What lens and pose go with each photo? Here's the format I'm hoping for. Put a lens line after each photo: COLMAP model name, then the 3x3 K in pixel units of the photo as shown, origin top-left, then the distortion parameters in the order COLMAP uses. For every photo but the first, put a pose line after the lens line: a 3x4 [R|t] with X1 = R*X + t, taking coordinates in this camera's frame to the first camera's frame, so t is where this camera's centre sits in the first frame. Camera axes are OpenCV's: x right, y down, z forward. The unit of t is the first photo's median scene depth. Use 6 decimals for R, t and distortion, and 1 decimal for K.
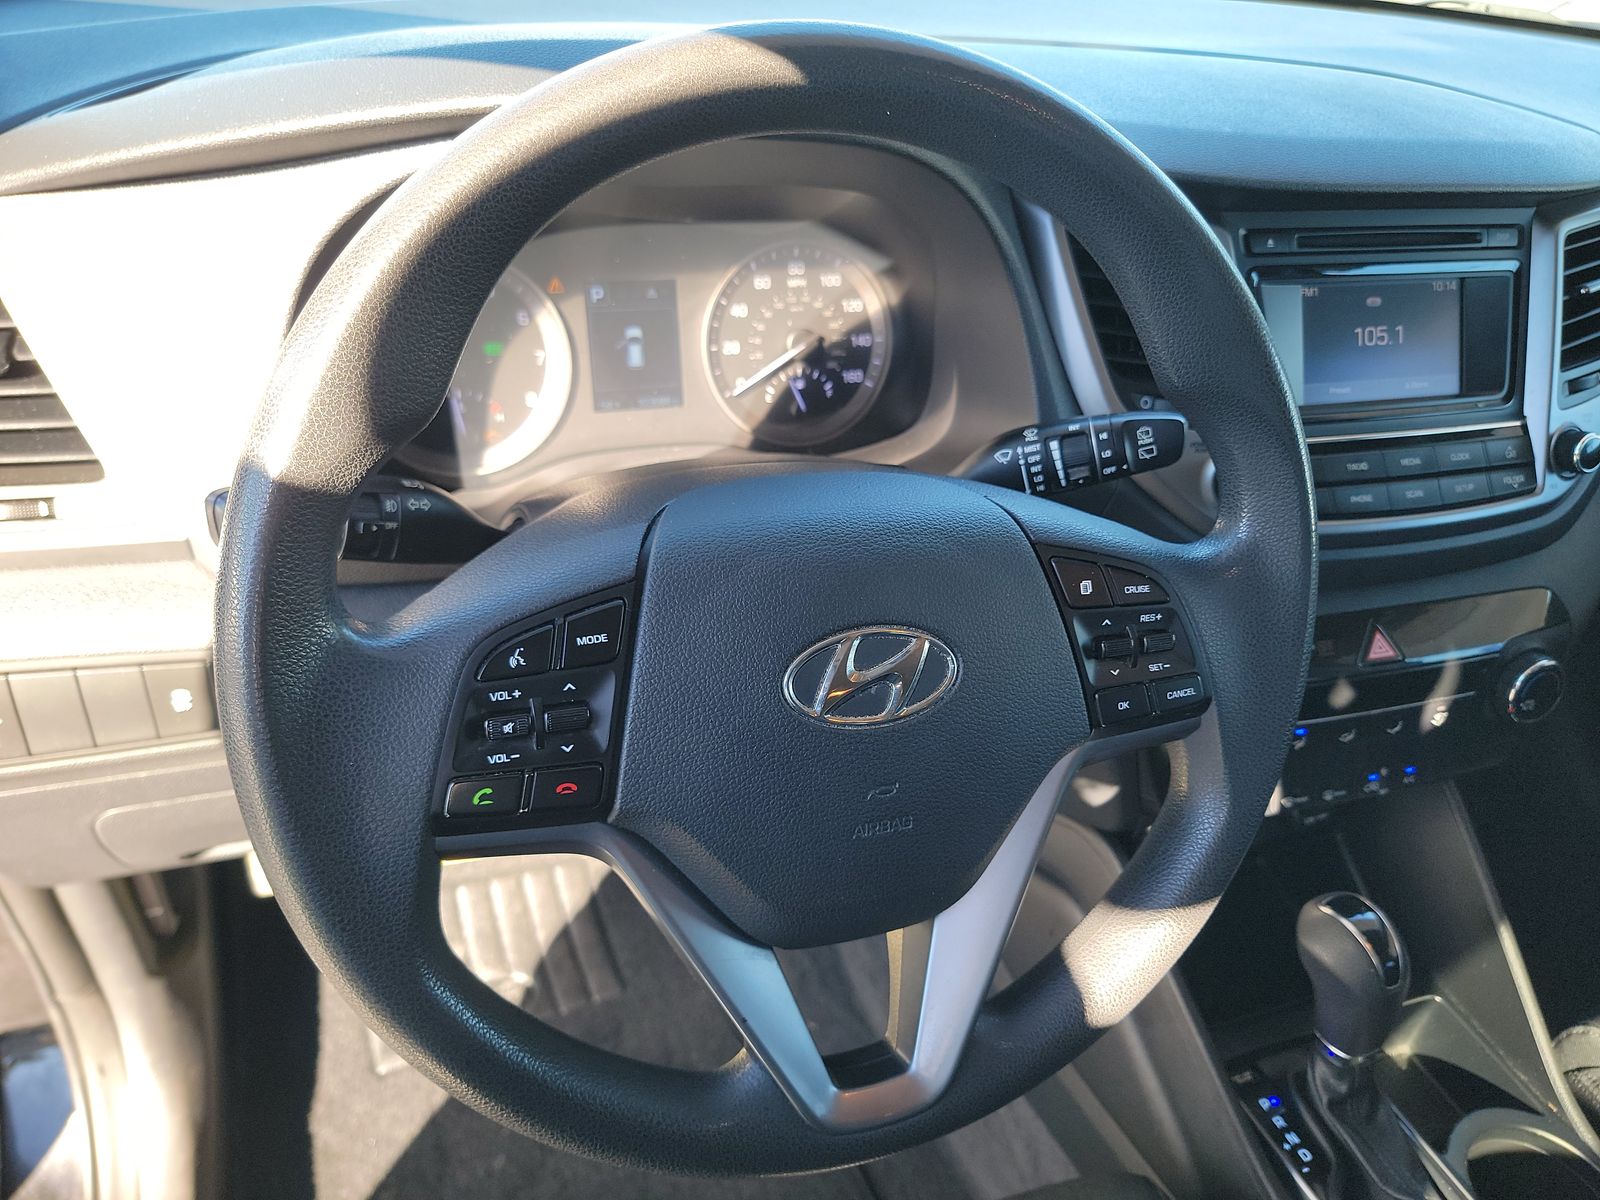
lens RADIAL K [[1098.1, 0, 800.4], [0, 1098.1, 609.3], [0, 0, 1]] dist [0.027743, -0.011596]
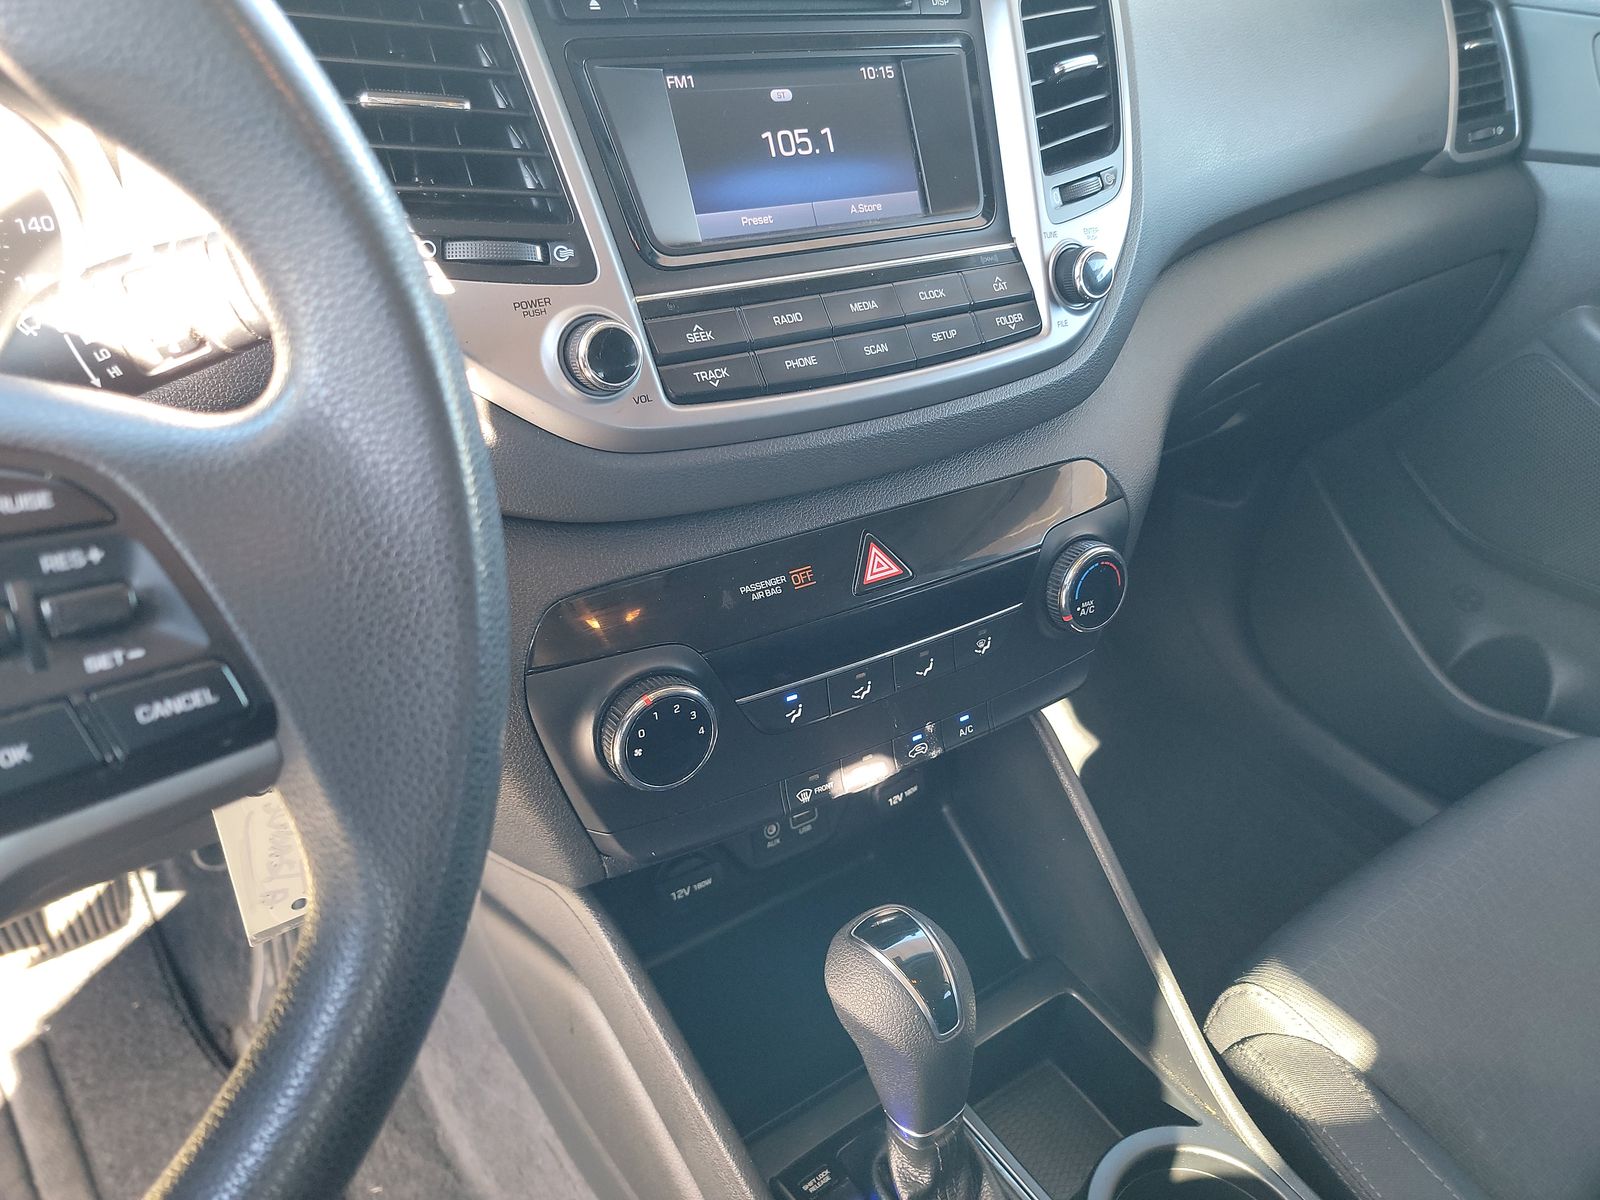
lens RADIAL K [[1098.1, 0, 798.7], [0, 1098.1, 591.1], [0, 0, 1]] dist [0.027743, -0.011596]
pose [[0.967685, -0.164553, 0.191072, 0.324590], [0.169086, 0.985572, -0.007551, 0.047609], [-0.187073, 0.039615, 0.981547, 0.289597]]
